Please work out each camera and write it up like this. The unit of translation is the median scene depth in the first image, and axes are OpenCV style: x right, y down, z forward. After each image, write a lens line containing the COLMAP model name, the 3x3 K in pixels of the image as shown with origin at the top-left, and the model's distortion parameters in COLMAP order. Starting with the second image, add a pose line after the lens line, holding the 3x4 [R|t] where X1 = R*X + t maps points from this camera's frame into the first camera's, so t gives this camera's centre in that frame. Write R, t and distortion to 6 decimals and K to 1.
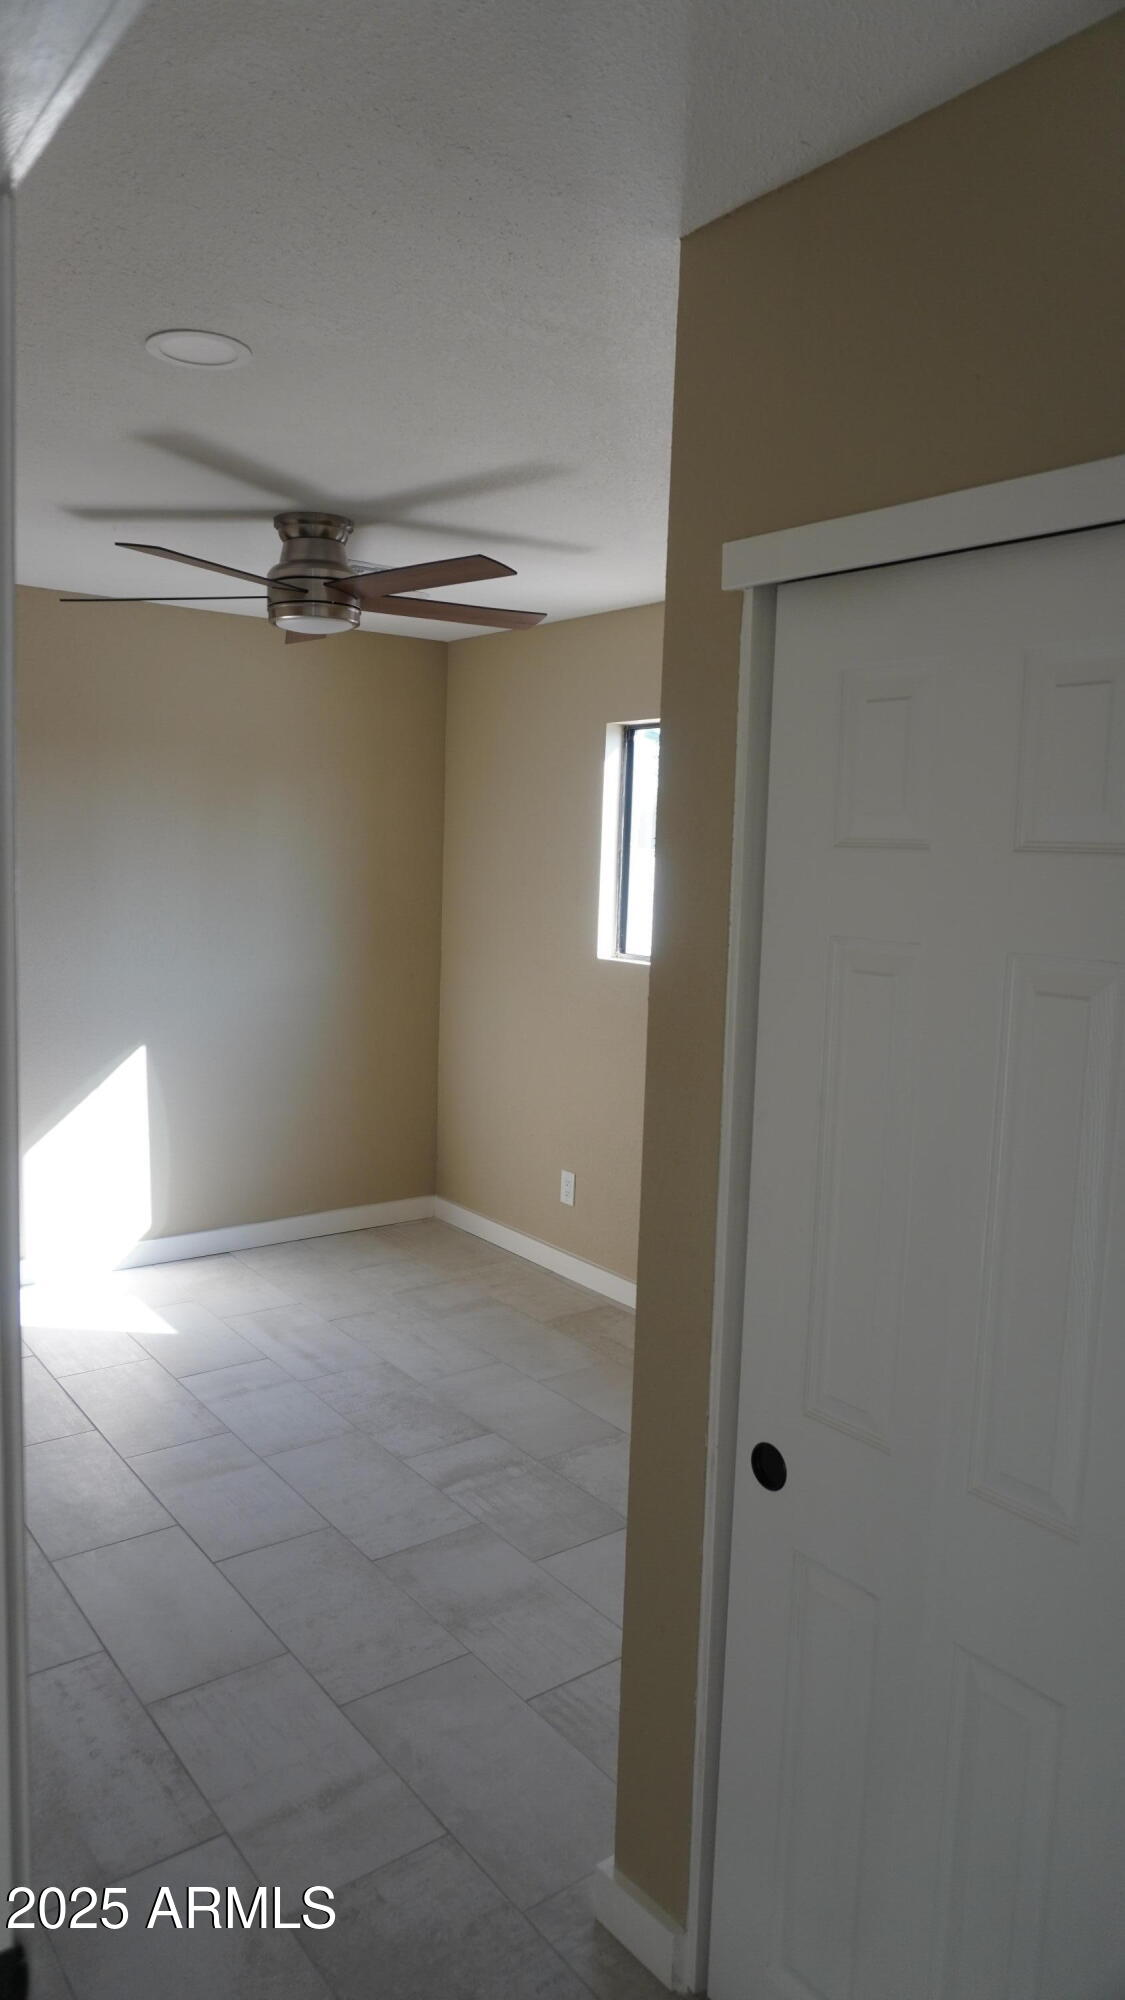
lens RADIAL K [[1350.3, 0, 562.5], [0, 1350.3, 1000.0], [0, 0, 1]] dist [-0.011102, 0.000080]
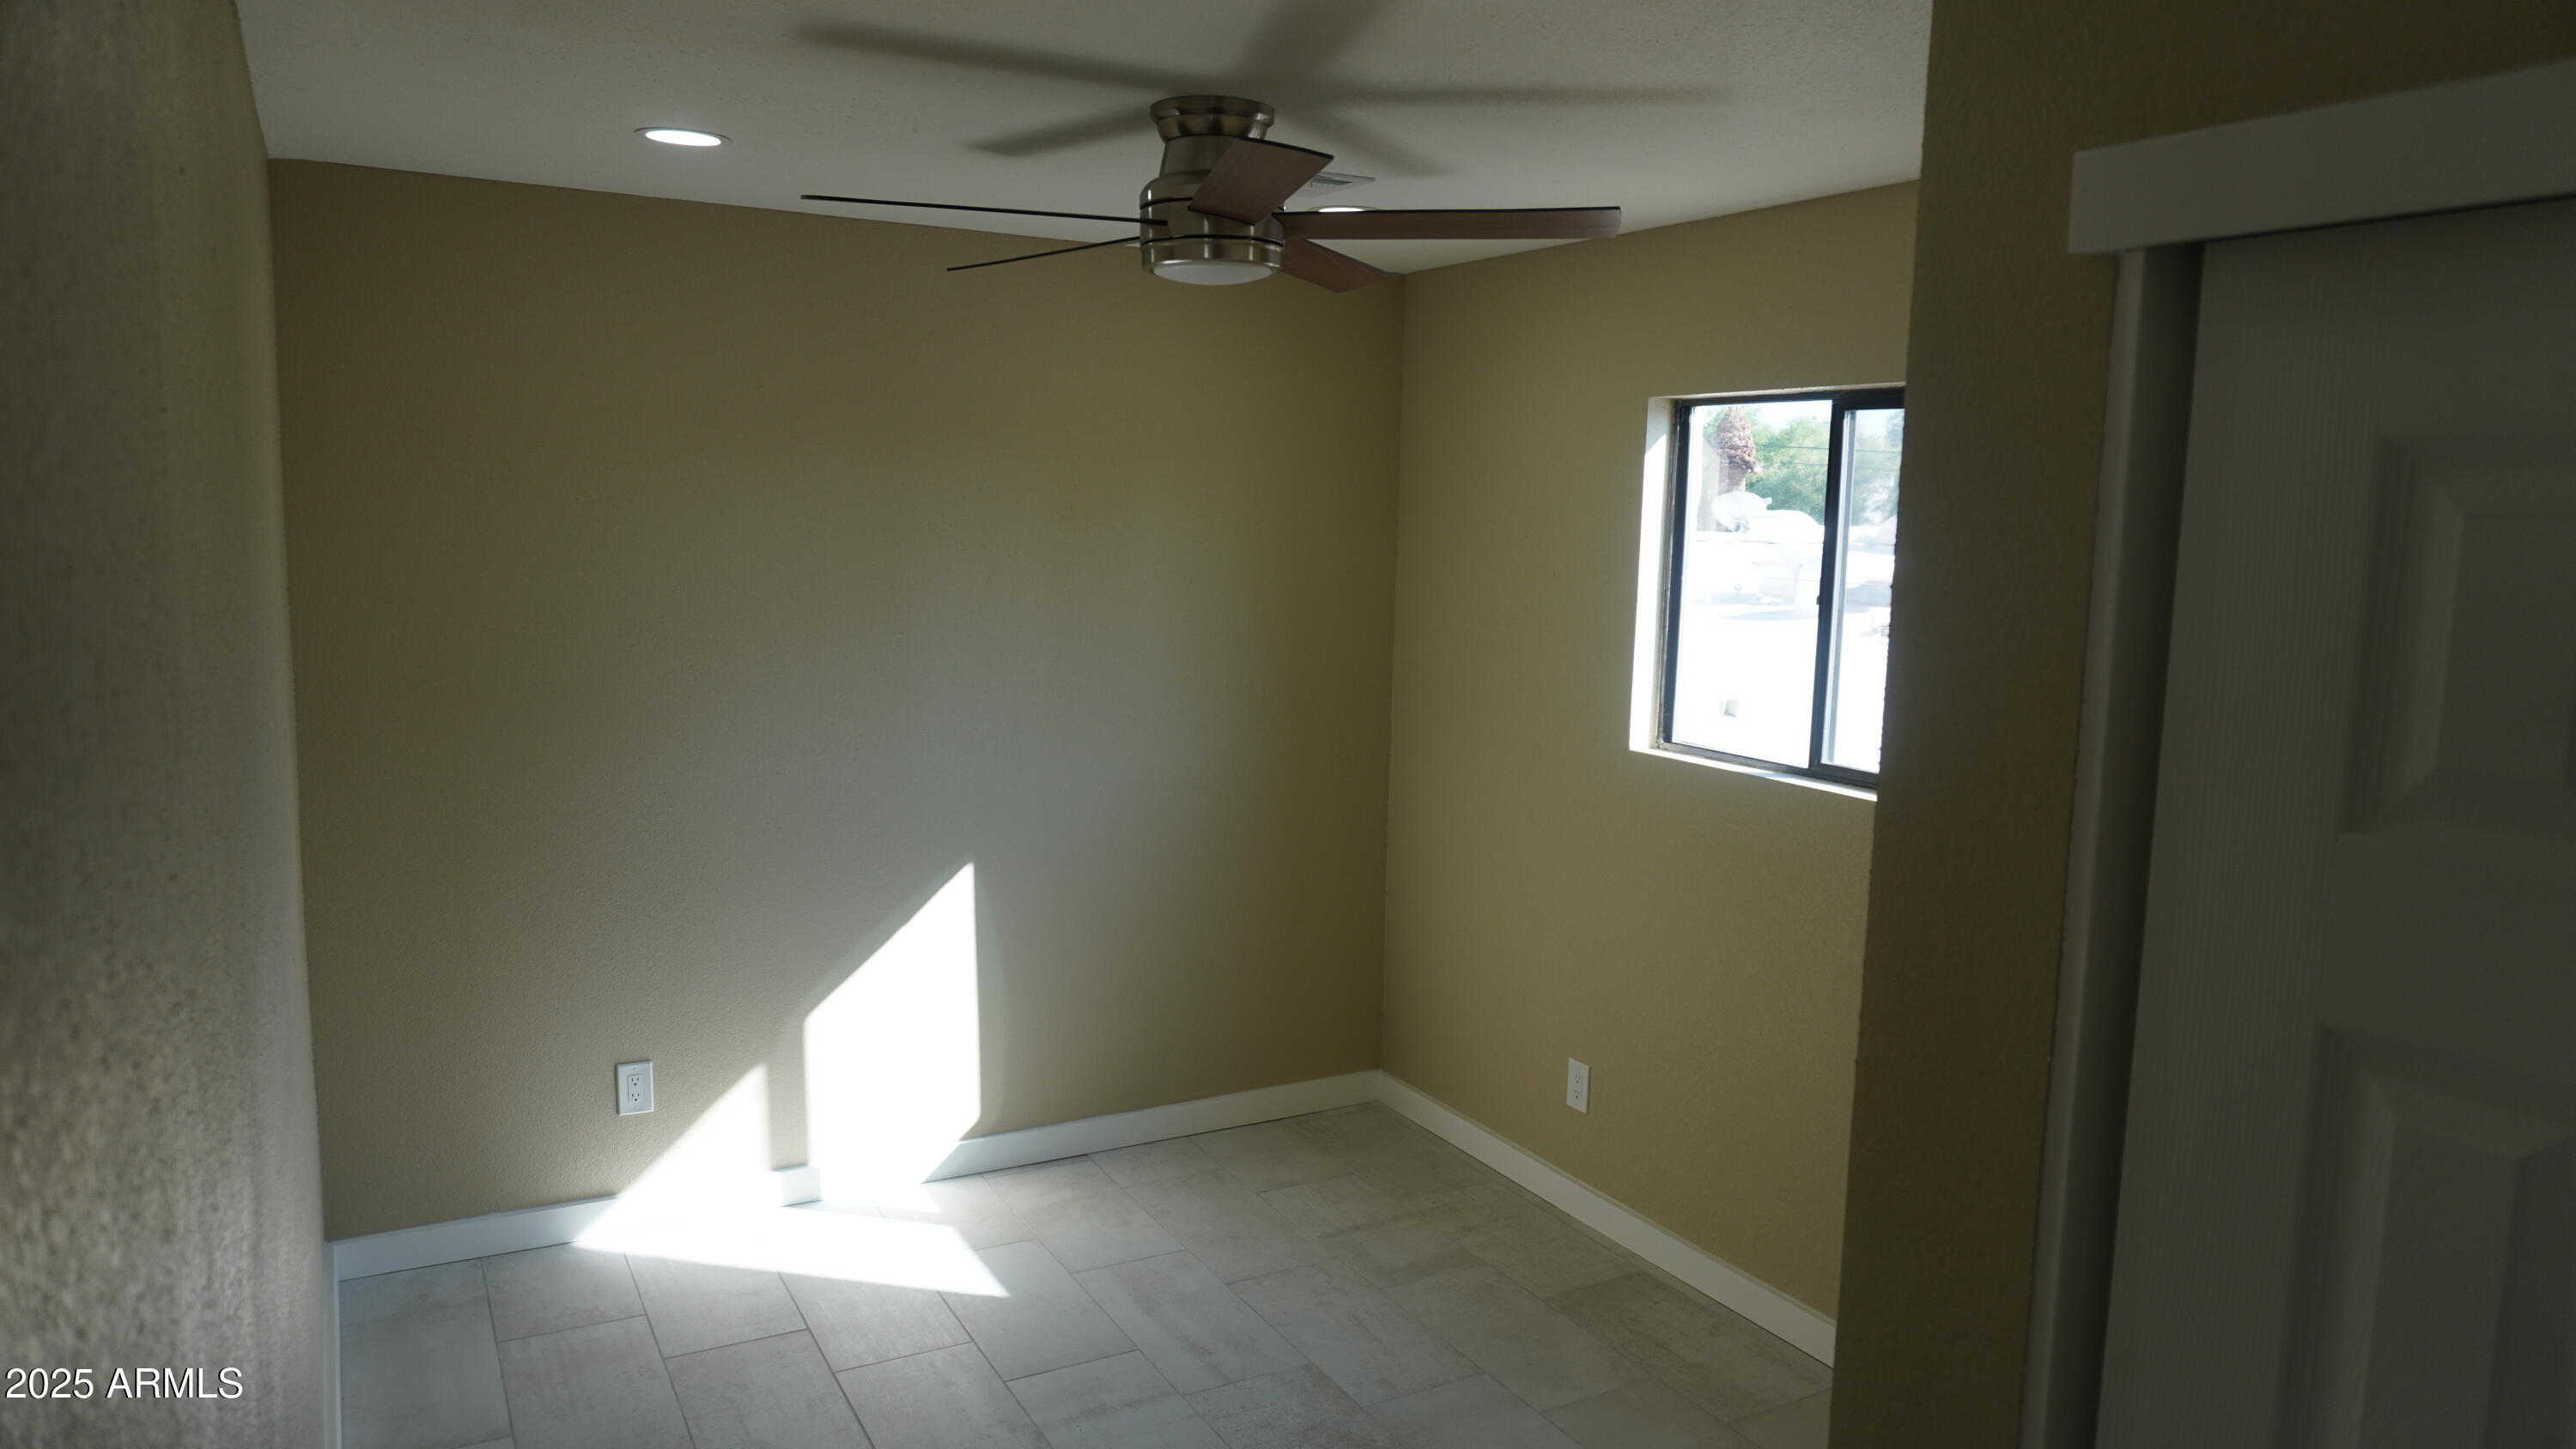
lens RADIAL K [[1738.9, 0, 1288.0], [0, 1738.9, 724.5], [0, 0, 1]] dist [-0.011102, 0.000080]
pose [[0.990450, 0.008531, -0.137606, -0.023386], [-0.007130, 0.999918, 0.010671, -0.052675], [0.137686, -0.009588, 0.990430, 0.132749]]
